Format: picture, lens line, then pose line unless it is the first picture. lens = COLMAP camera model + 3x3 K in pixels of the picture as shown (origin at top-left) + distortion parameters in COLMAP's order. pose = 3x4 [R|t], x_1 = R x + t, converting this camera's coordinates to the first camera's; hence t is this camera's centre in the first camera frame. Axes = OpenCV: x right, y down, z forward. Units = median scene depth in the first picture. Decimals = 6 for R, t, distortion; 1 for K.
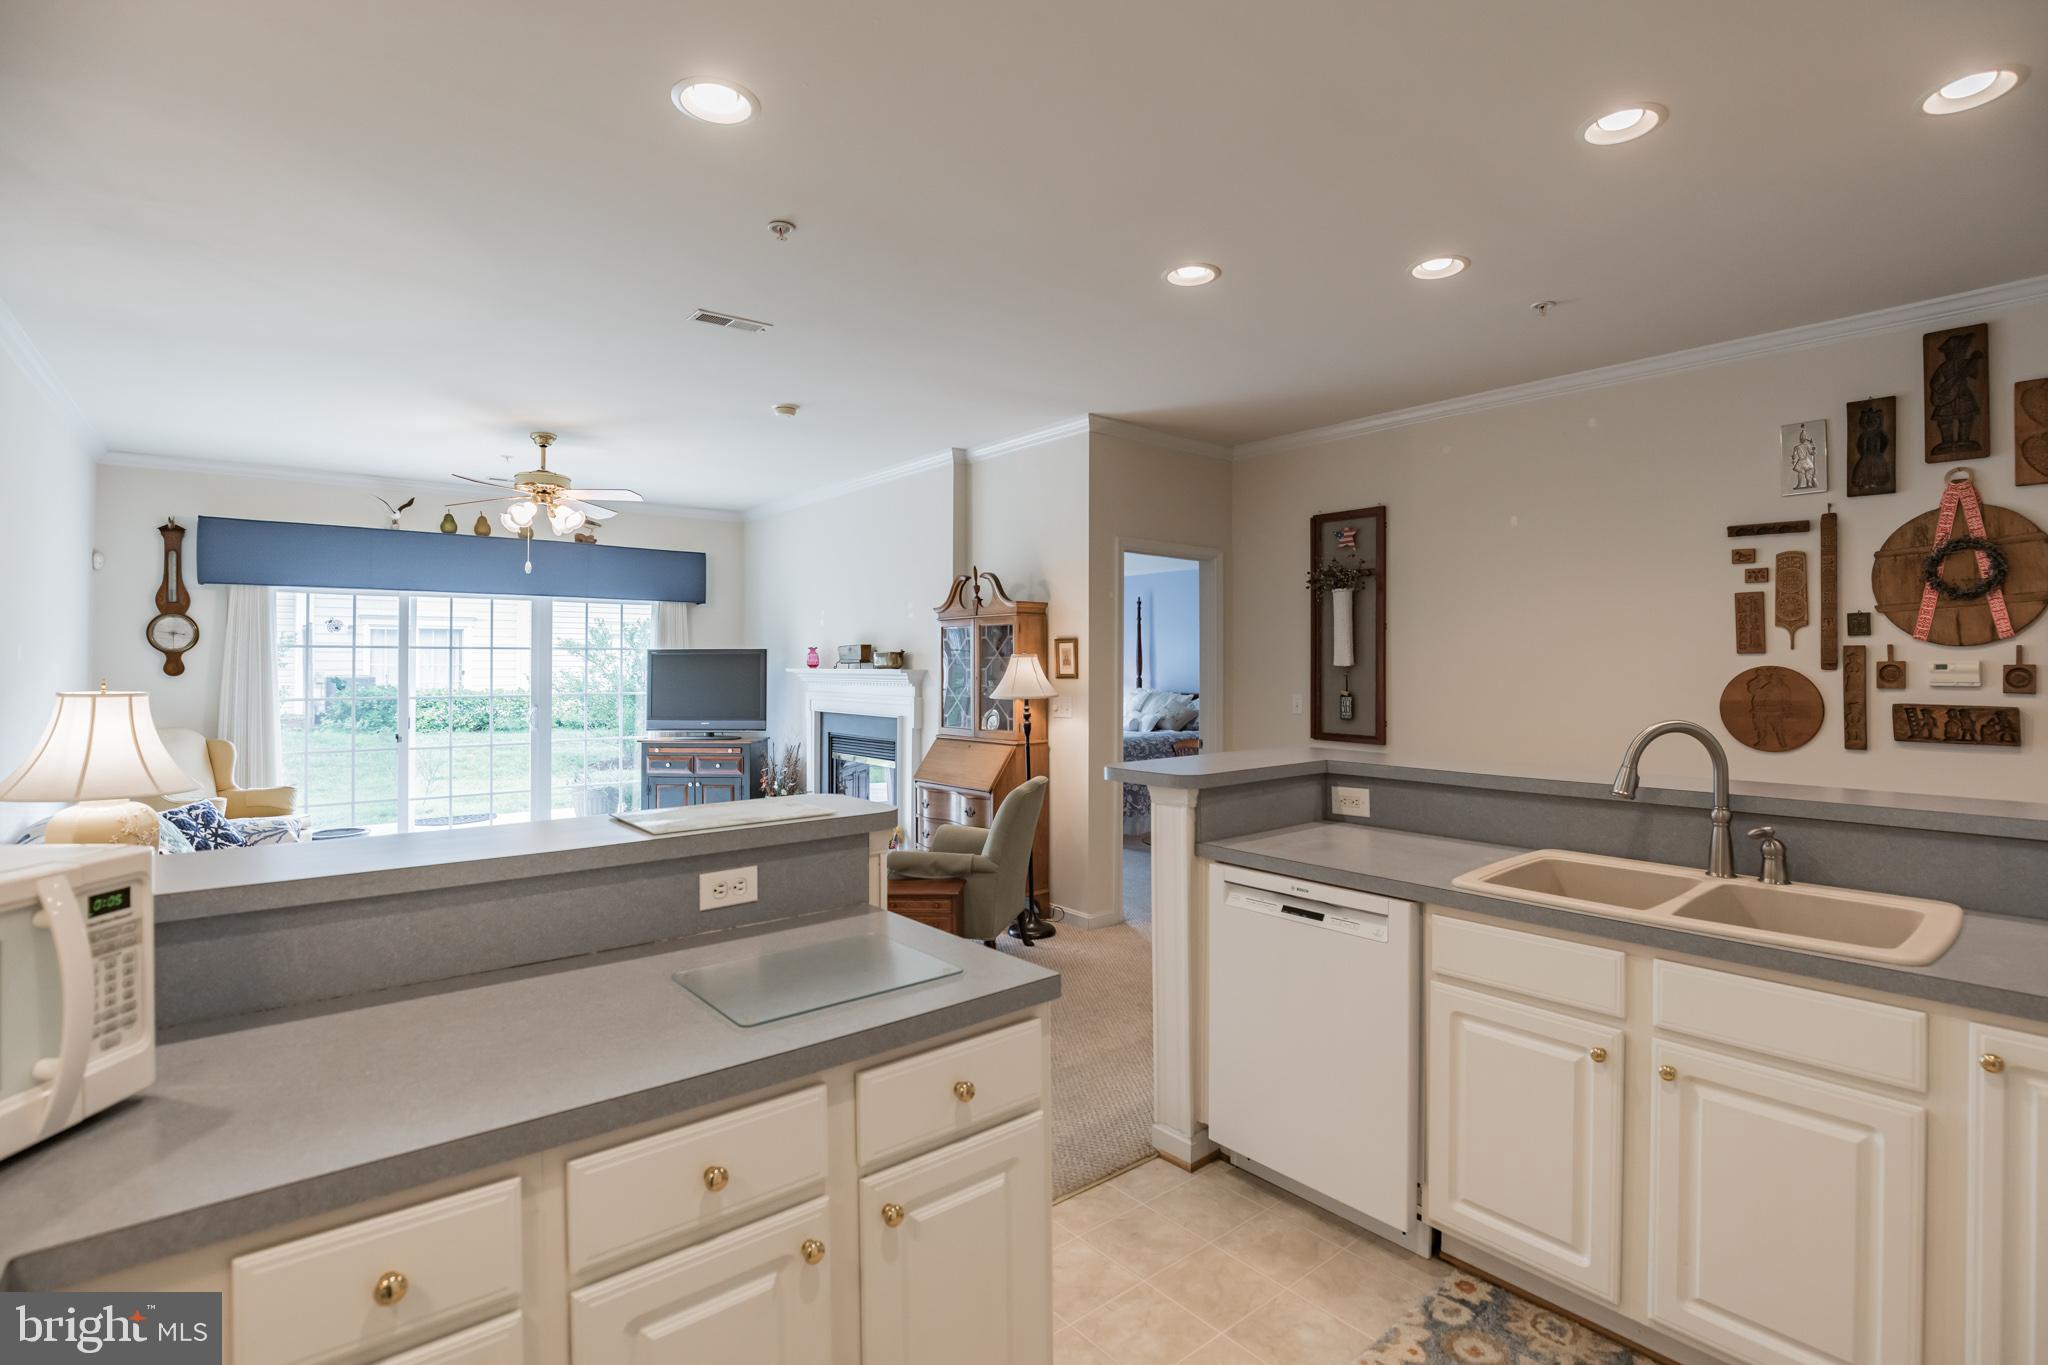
lens RADIAL K [[960.6, 0, 1029.5], [0, 960.6, 694.1], [0, 0, 1]] dist [-0.025152, 0.000392]
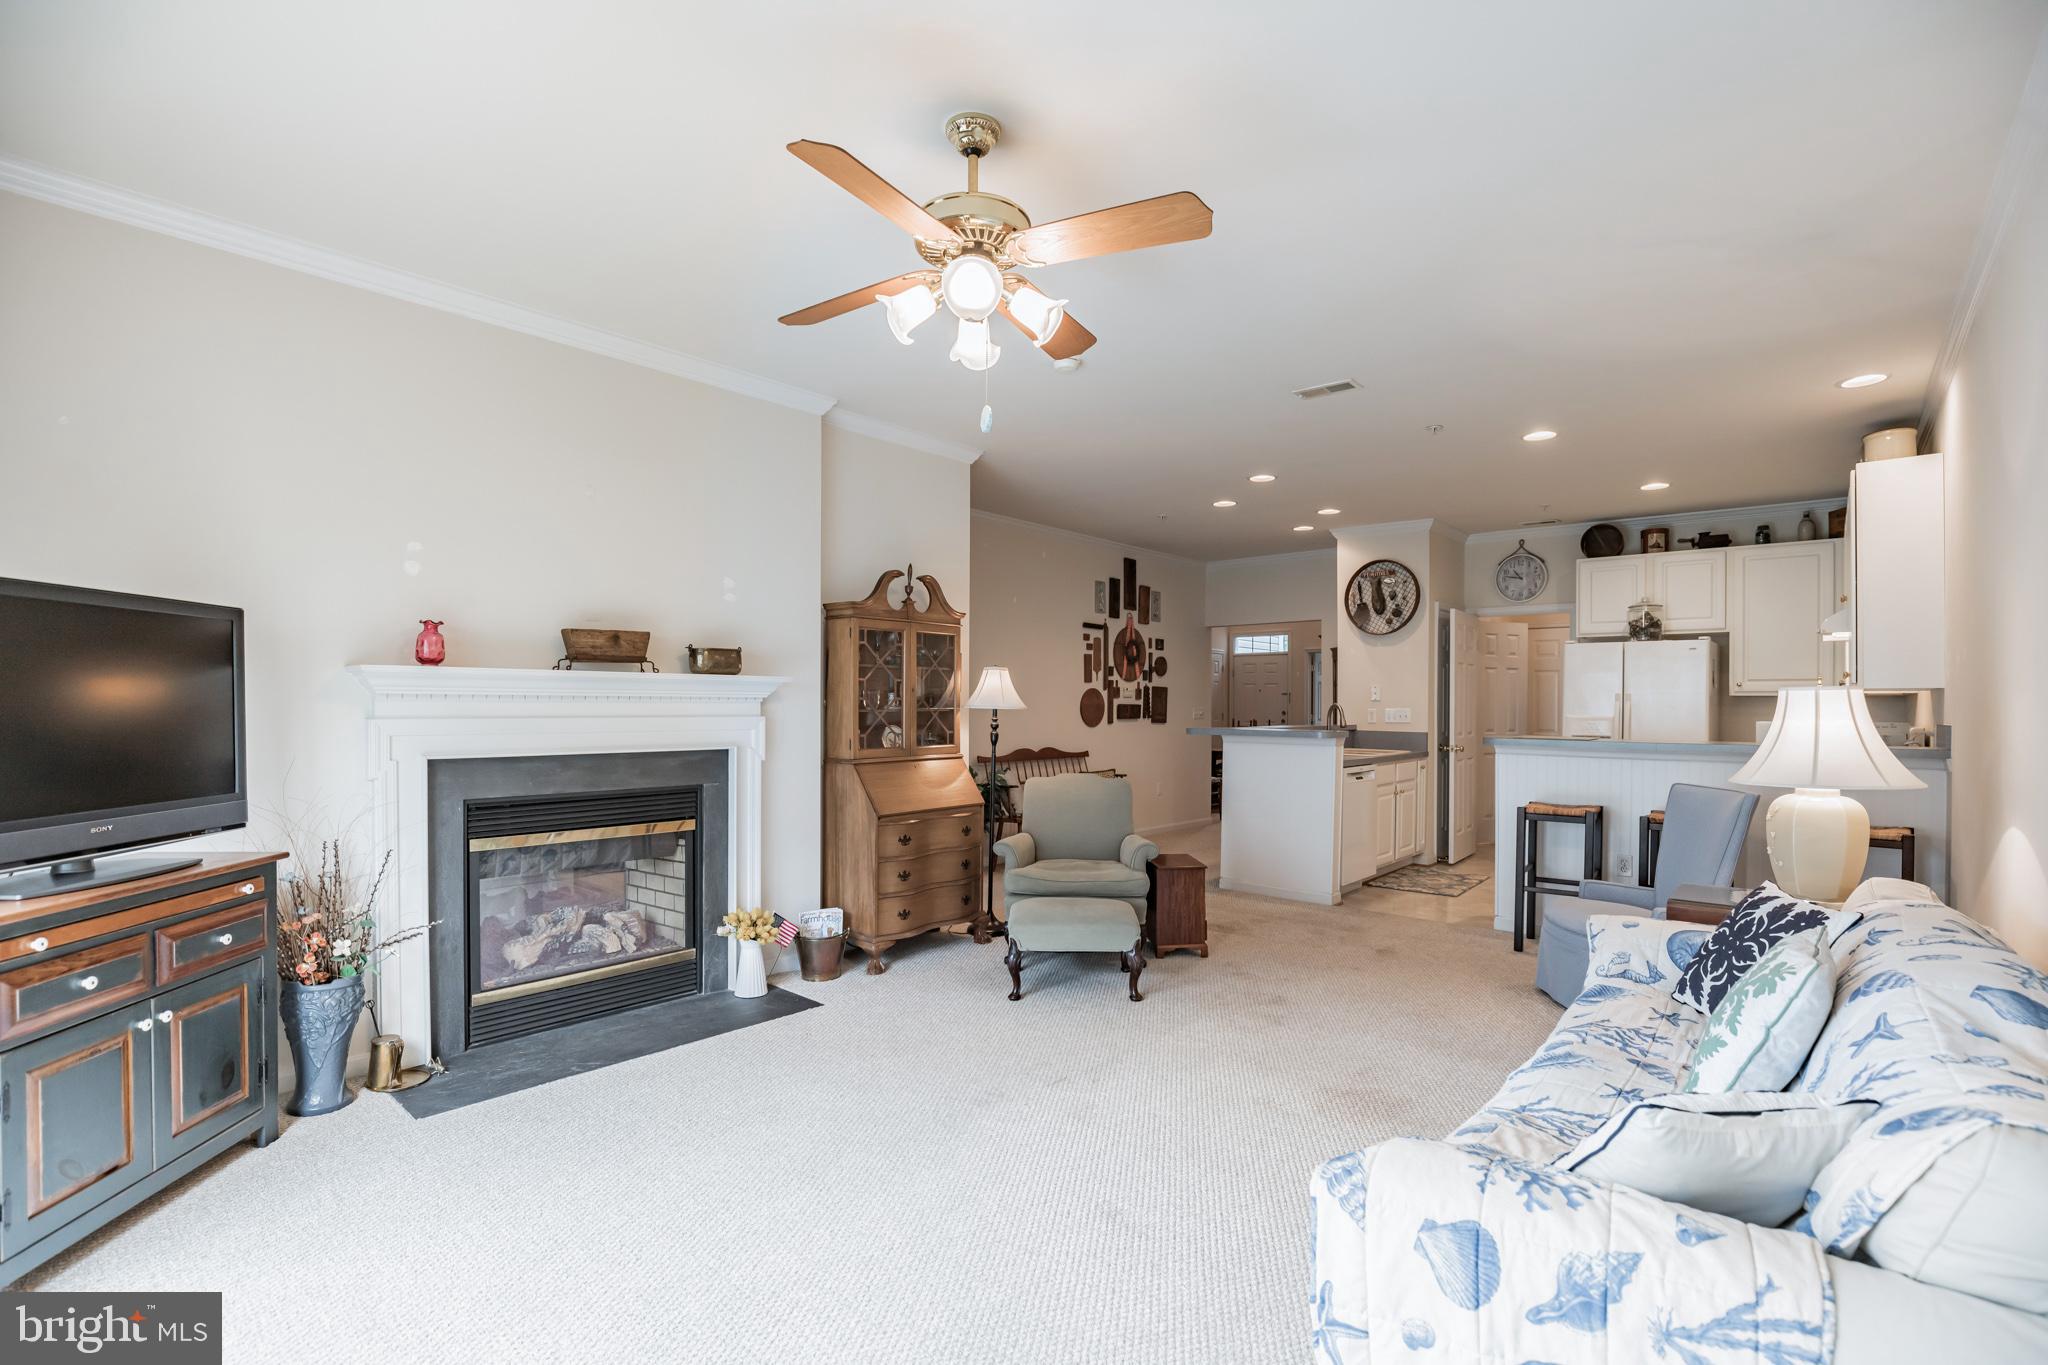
lens RADIAL K [[960.6, 0, 1029.5], [0, 960.6, 694.1], [0, 0, 1]] dist [-0.025152, 0.000392]
pose [[-0.175193, 0.009050, 0.984493, -1.397227], [0.023958, 0.999701, -0.004926, -0.008638], [-0.984243, 0.022723, -0.175357, 1.545769]]
